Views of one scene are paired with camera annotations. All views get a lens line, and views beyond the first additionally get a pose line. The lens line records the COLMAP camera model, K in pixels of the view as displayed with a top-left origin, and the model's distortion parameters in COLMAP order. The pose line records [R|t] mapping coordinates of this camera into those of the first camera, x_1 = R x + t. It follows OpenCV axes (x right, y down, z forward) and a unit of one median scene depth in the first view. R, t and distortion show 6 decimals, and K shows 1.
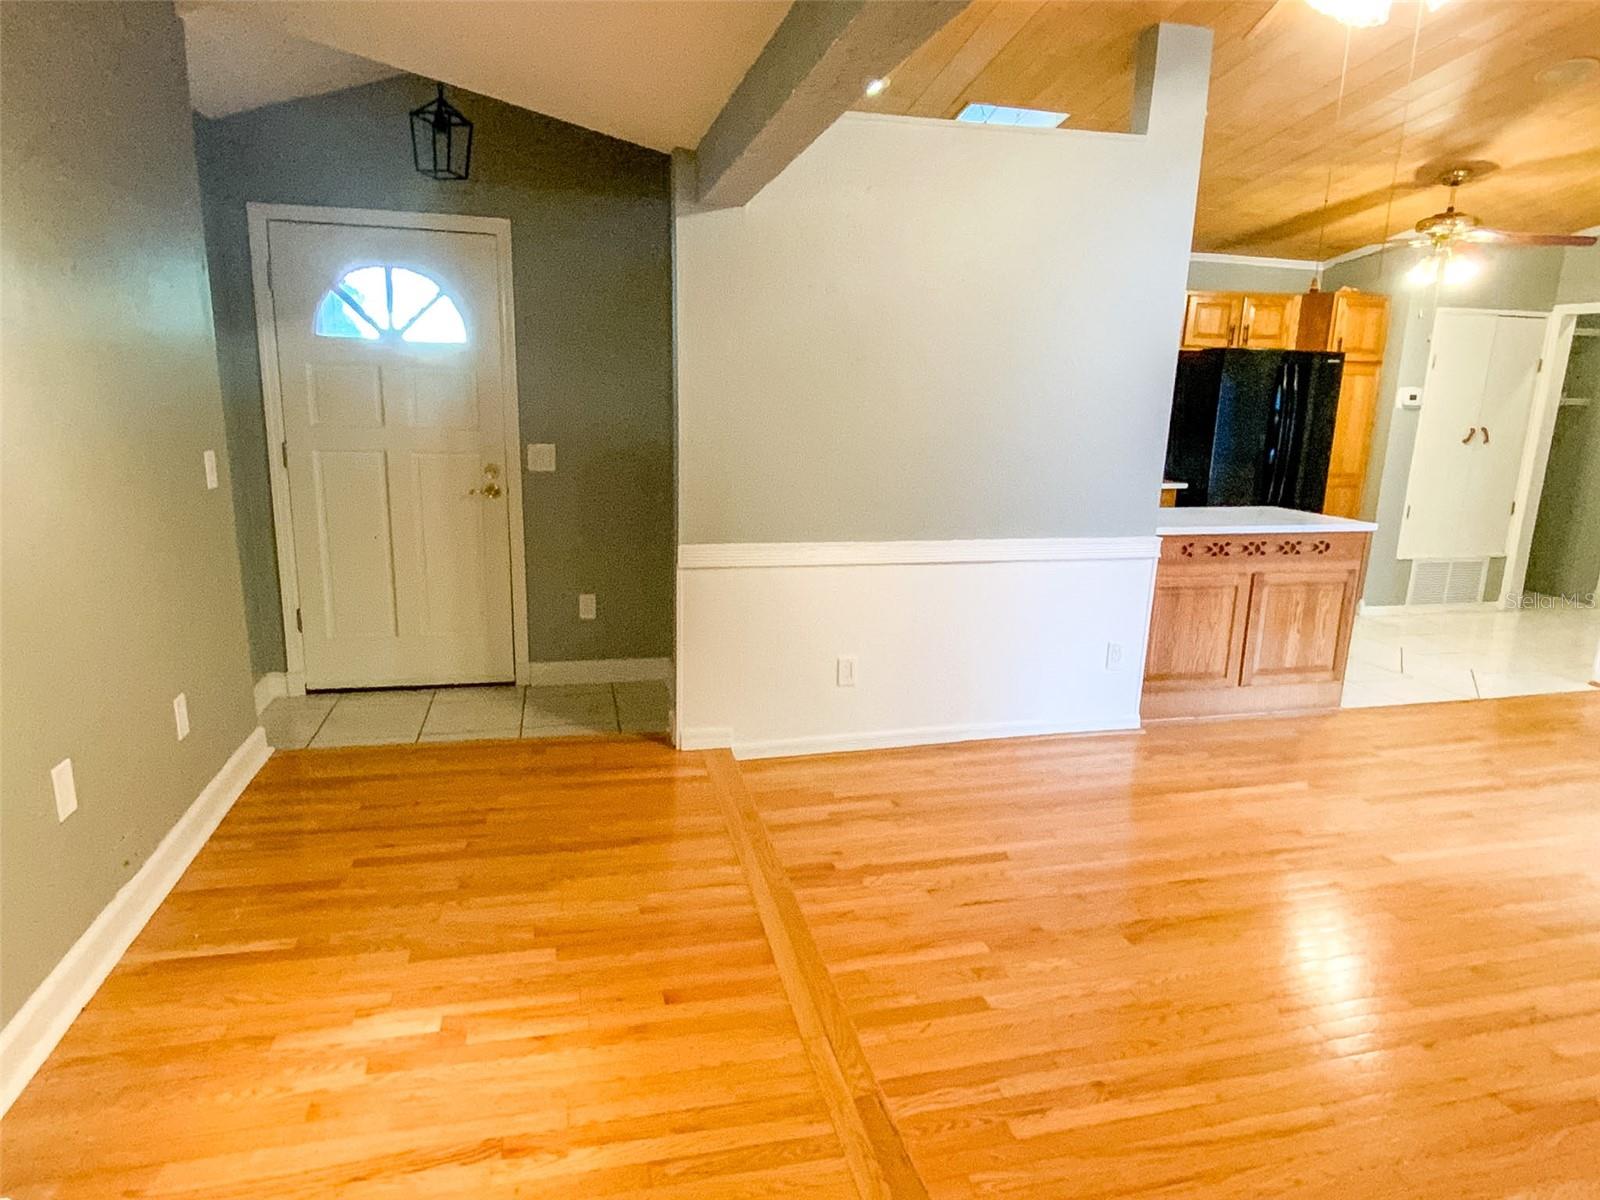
lens RADIAL K [[968.8, 0, 804.9], [0, 968.8, 601.6], [0, 0, 1]] dist [-0.000290, -0.002887]
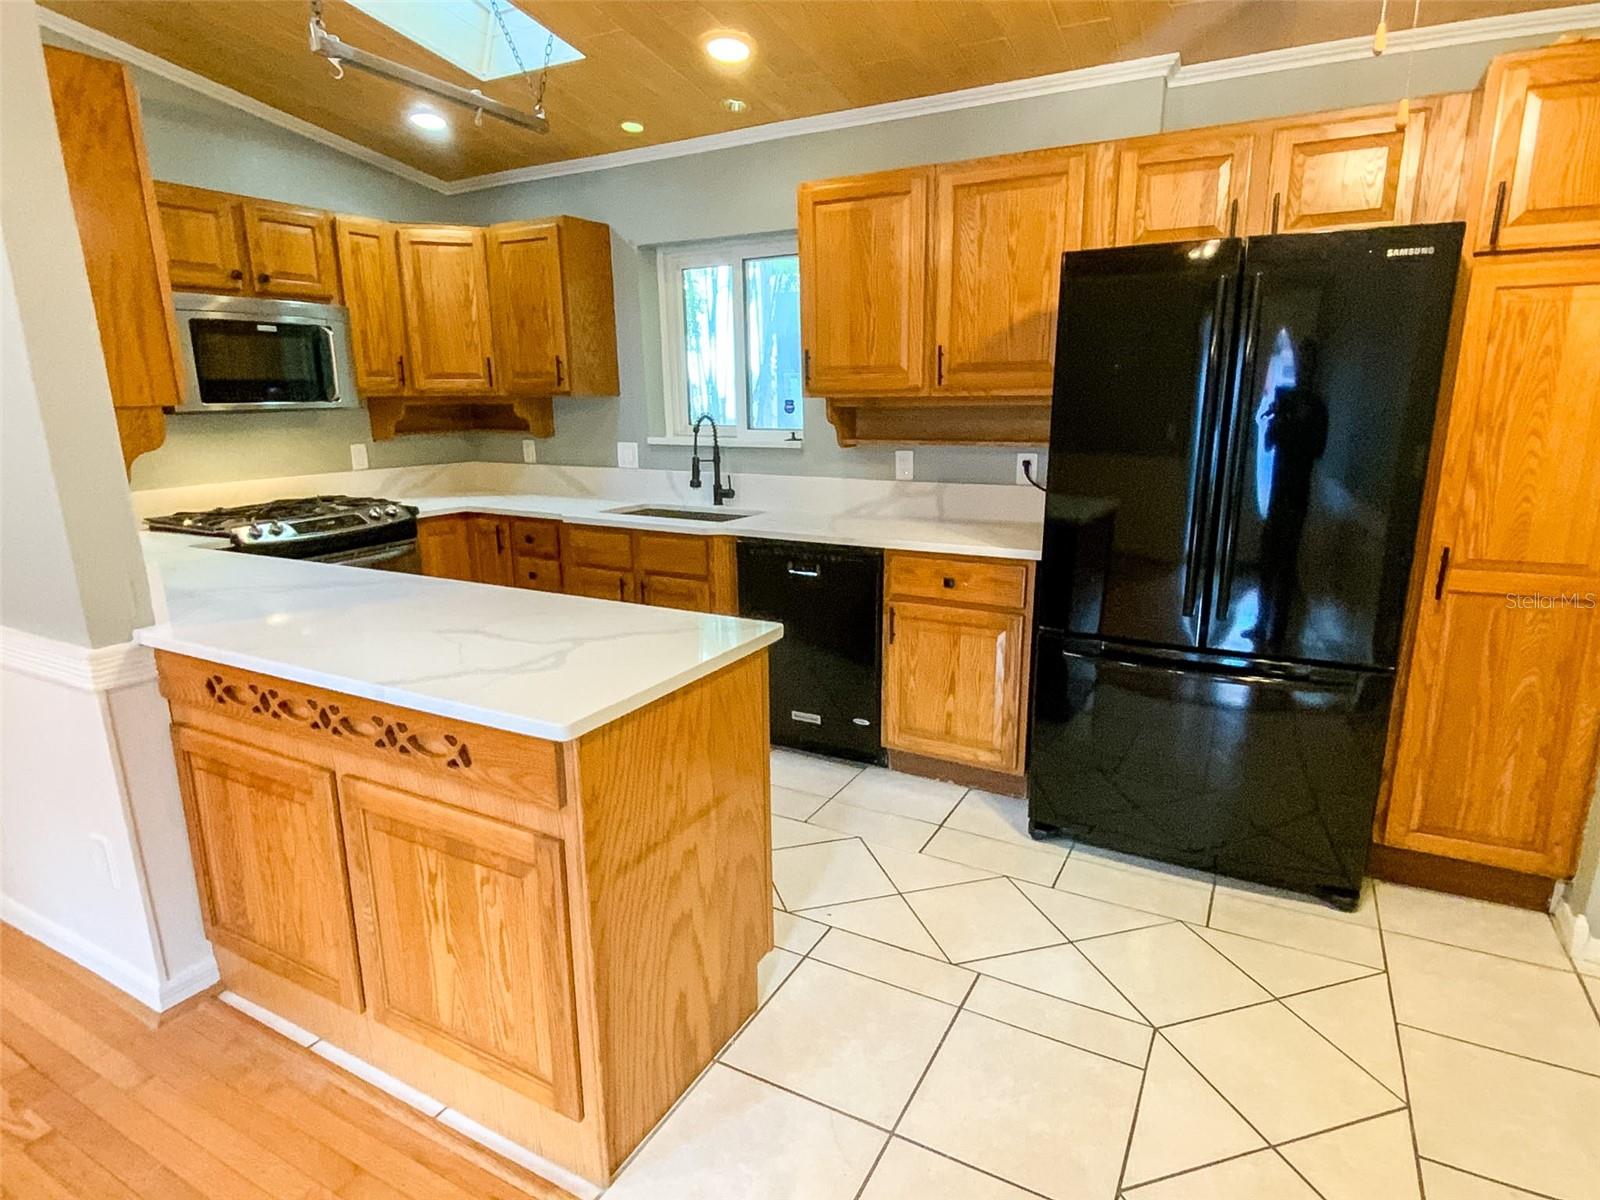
lens RADIAL K [[886.5, 0, 798.5], [0, 886.5, 610.9], [0, 0, 1]] dist [0.009582, -0.008768]
pose [[0.730776, 0.133212, -0.669493, 0.842140], [-0.126642, 0.990205, 0.058791, -0.145700], [0.670767, 0.041823, 0.740488, 0.830557]]
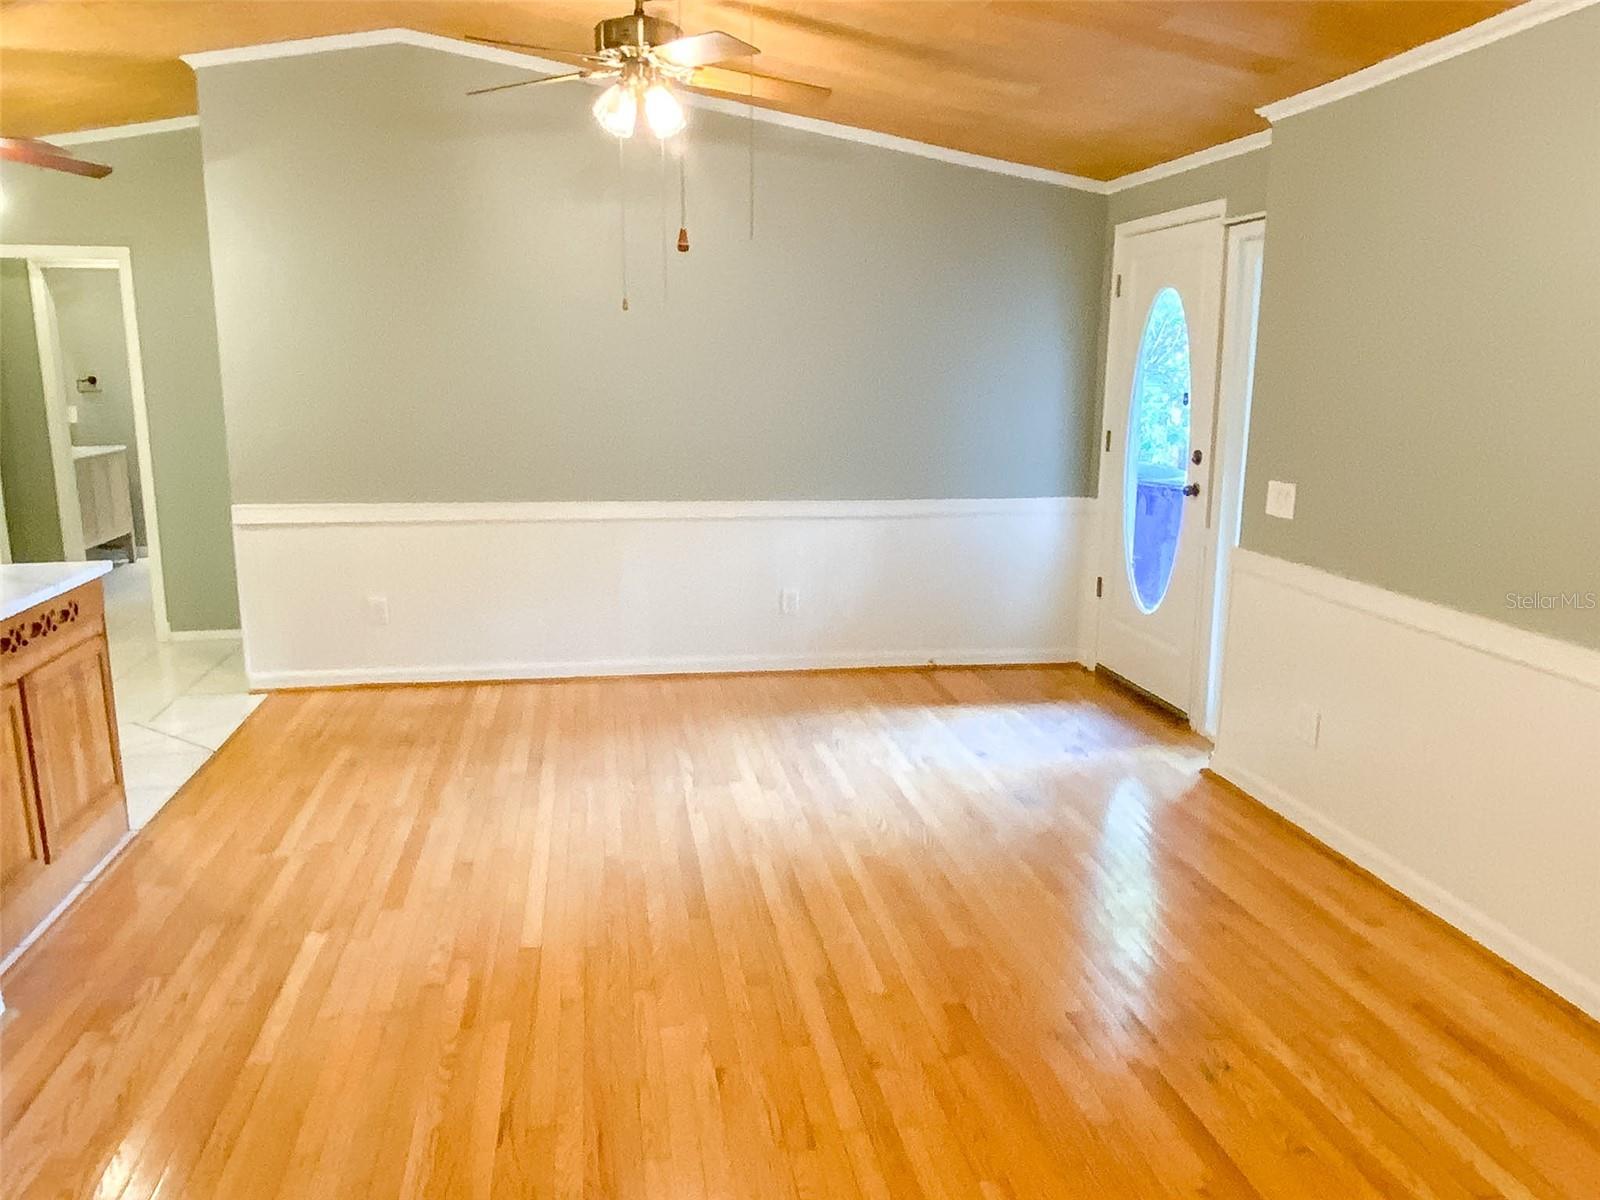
lens RADIAL K [[1174.2, 0, 807.5], [0, 1174.2, 597.5], [0, 0, 1]] dist [0.084685, -0.122508]
pose [[0.074186, -0.218832, 0.972938, -0.198276], [0.223358, 0.954487, 0.197651, -0.111567], [-0.971909, 0.202651, 0.119687, 0.426071]]
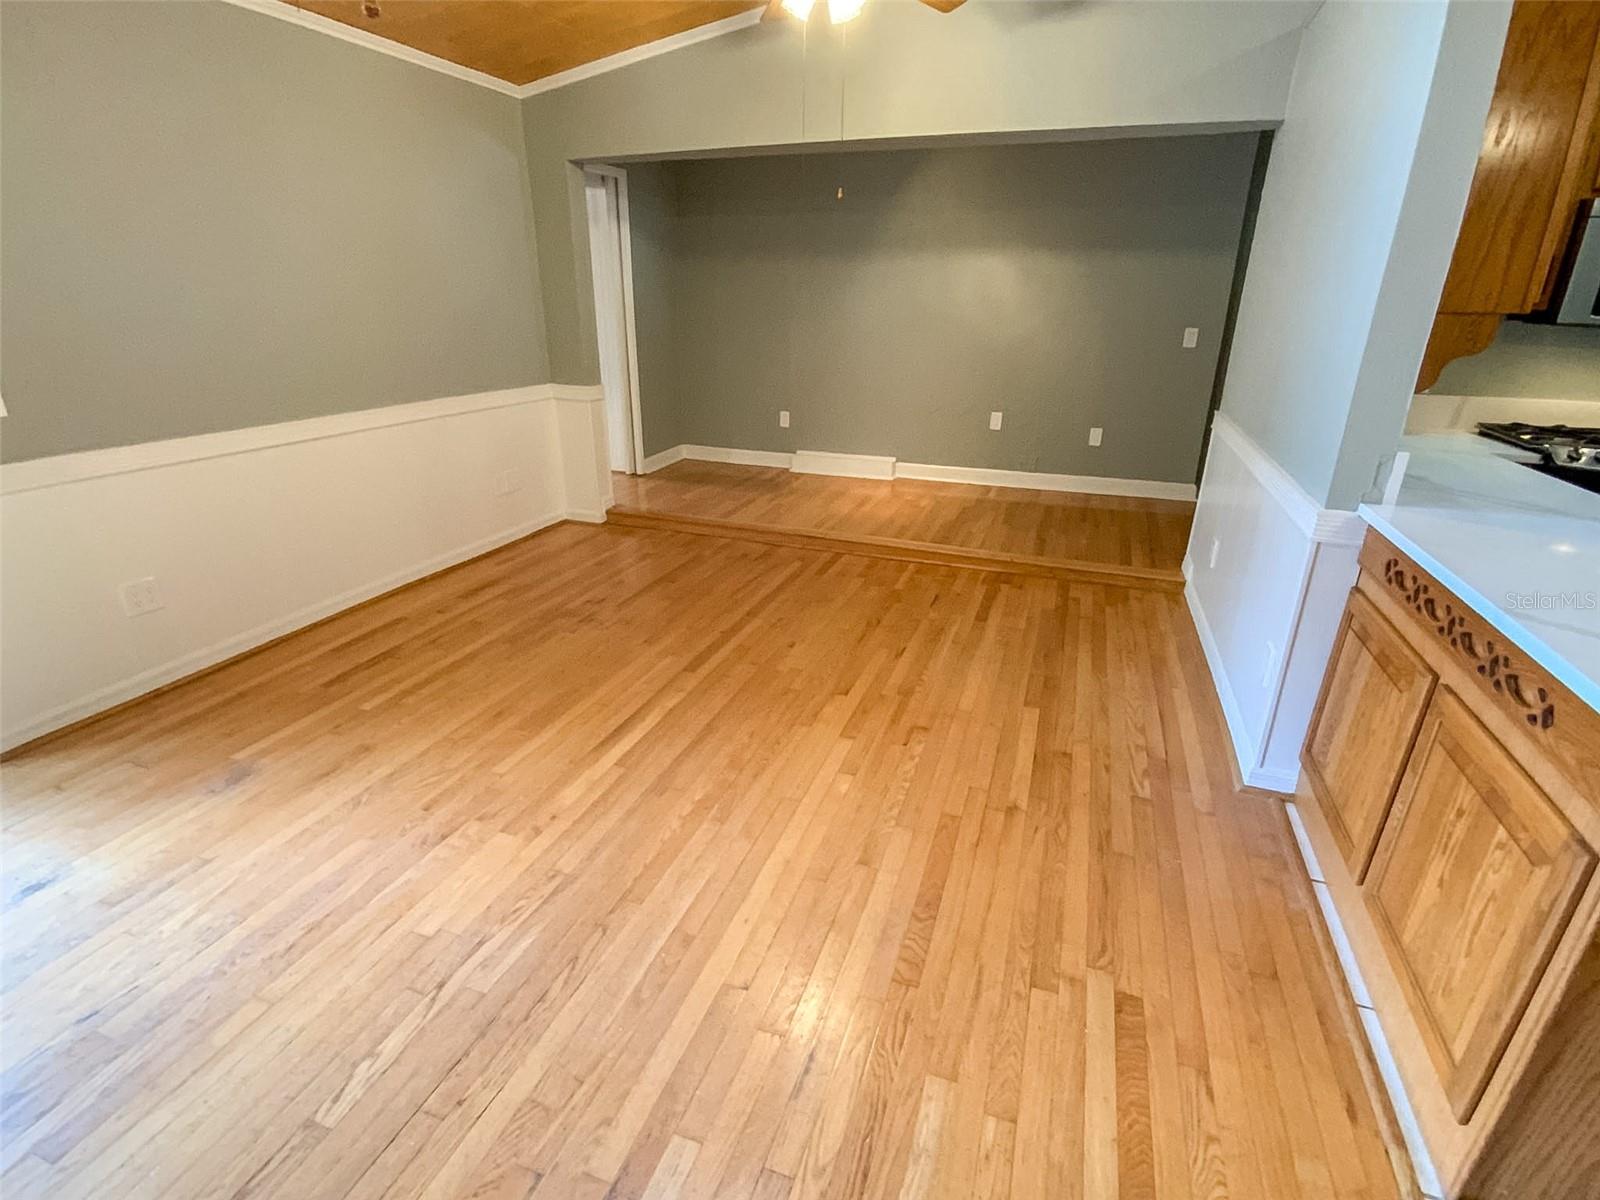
lens RADIAL K [[781.2, 0, 798.5], [0, 781.2, 601.8], [0, 0, 1]] dist [0.017020, -0.015593]
pose [[-0.563175, 0.268202, -0.781602, 0.879827], [-0.214671, 0.865901, 0.451808, -0.157064], [0.797966, 0.422235, -0.430078, 0.890252]]
